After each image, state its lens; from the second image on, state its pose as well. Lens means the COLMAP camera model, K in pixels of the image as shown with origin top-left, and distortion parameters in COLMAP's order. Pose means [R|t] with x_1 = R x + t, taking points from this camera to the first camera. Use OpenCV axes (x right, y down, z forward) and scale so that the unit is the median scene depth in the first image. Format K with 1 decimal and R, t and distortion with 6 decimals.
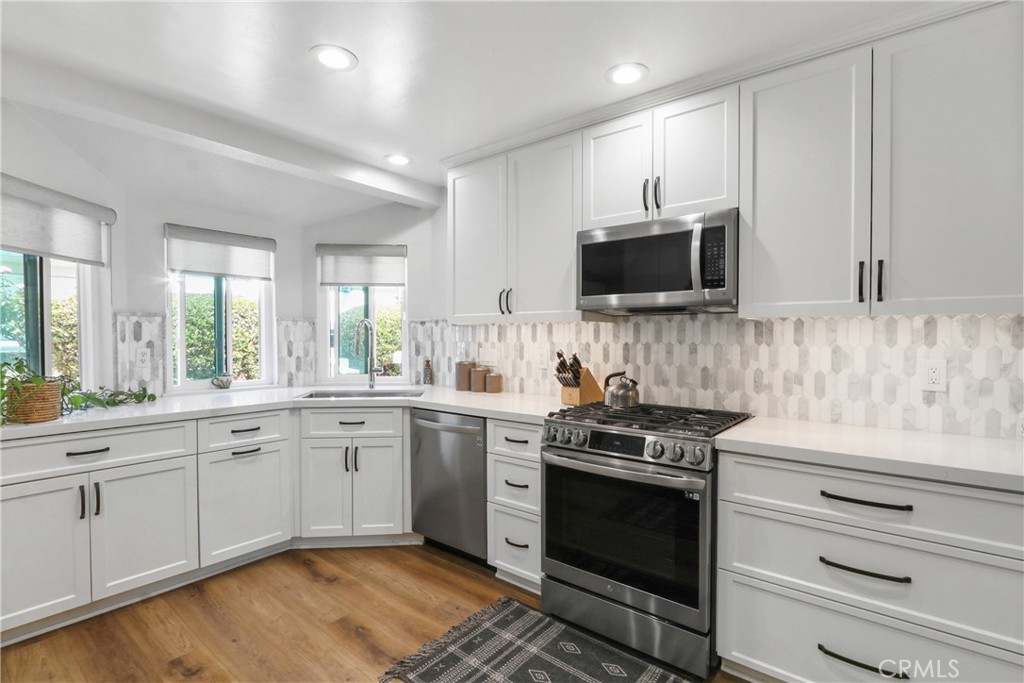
lens RADIAL K [[477.6, 0, 512.0], [0, 477.6, 341.5], [0, 0, 1]] dist [-0.009267, 0.000107]
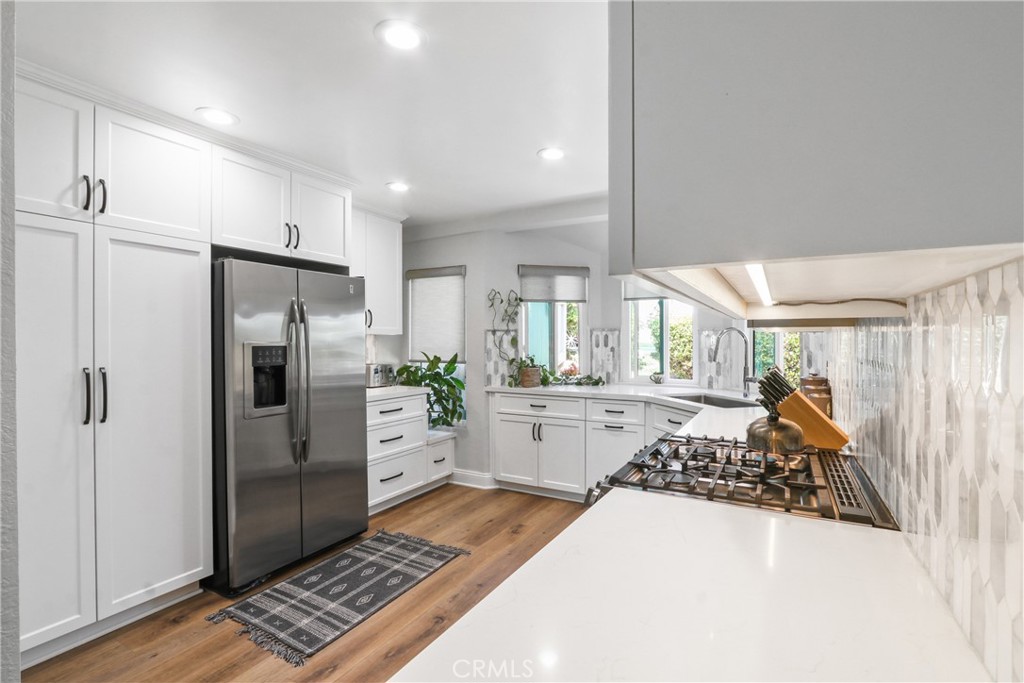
lens RADIAL K [[471.6, 0, 528.0], [0, 471.6, 343.1], [0, 0, 1]] dist [-0.016355, -0.000144]
pose [[0.181893, 0.003578, -0.983312, 0.836158], [-0.010980, 0.999938, 0.001607, -0.015988], [0.983257, 0.010505, 0.181921, 0.550405]]
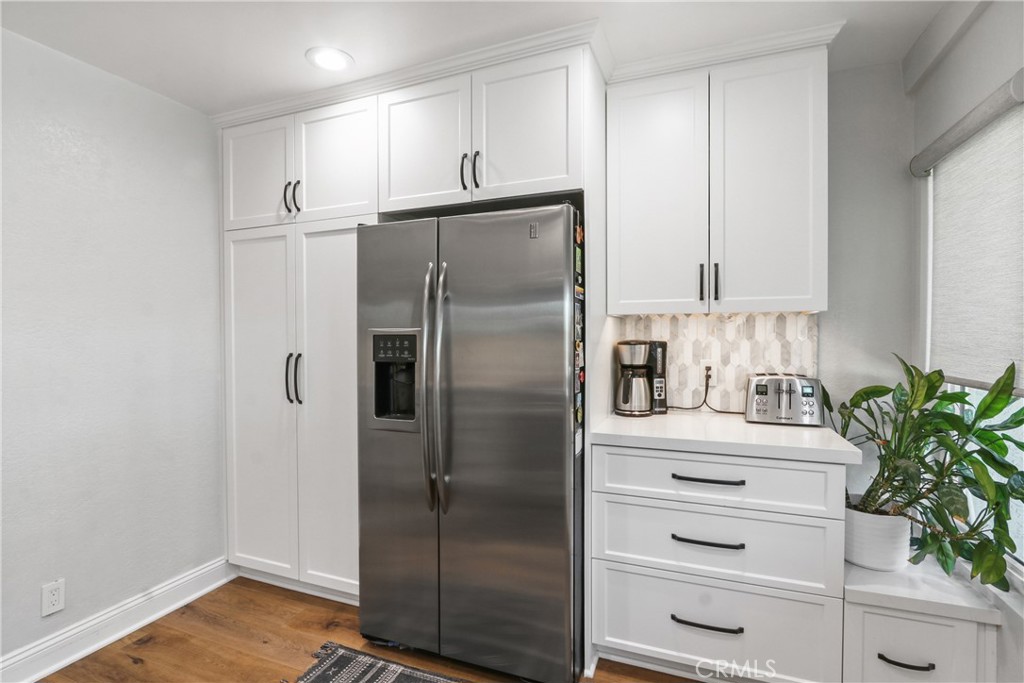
lens RADIAL K [[471.6, 0, 528.0], [0, 471.6, 343.1], [0, 0, 1]] dist [-0.016355, -0.000144]
pose [[-0.953354, 0.008703, -0.301729, -0.279541], [-0.000781, 0.999510, 0.031297, -0.011853], [0.301853, 0.030072, -0.952880, 0.964919]]
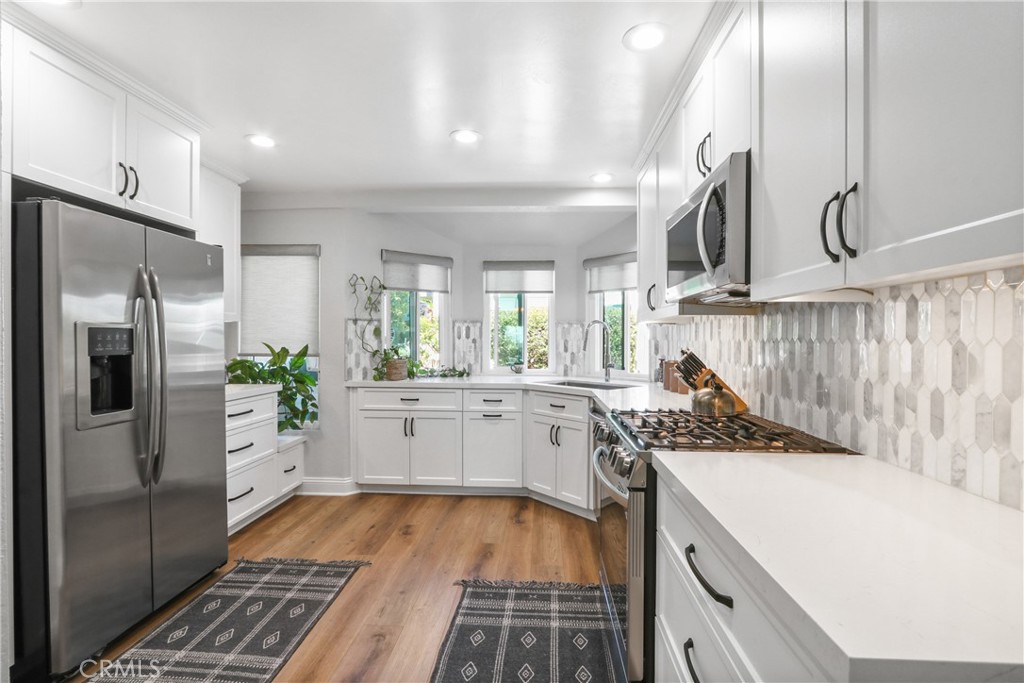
lens RADIAL K [[471.6, 0, 528.0], [0, 471.6, 343.1], [0, 0, 1]] dist [-0.016355, -0.000144]
pose [[0.598144, 0.007134, -0.801357, 0.706126], [-0.012860, 0.999917, -0.000697, 0.014684], [0.801286, 0.010723, 0.598186, 0.262796]]
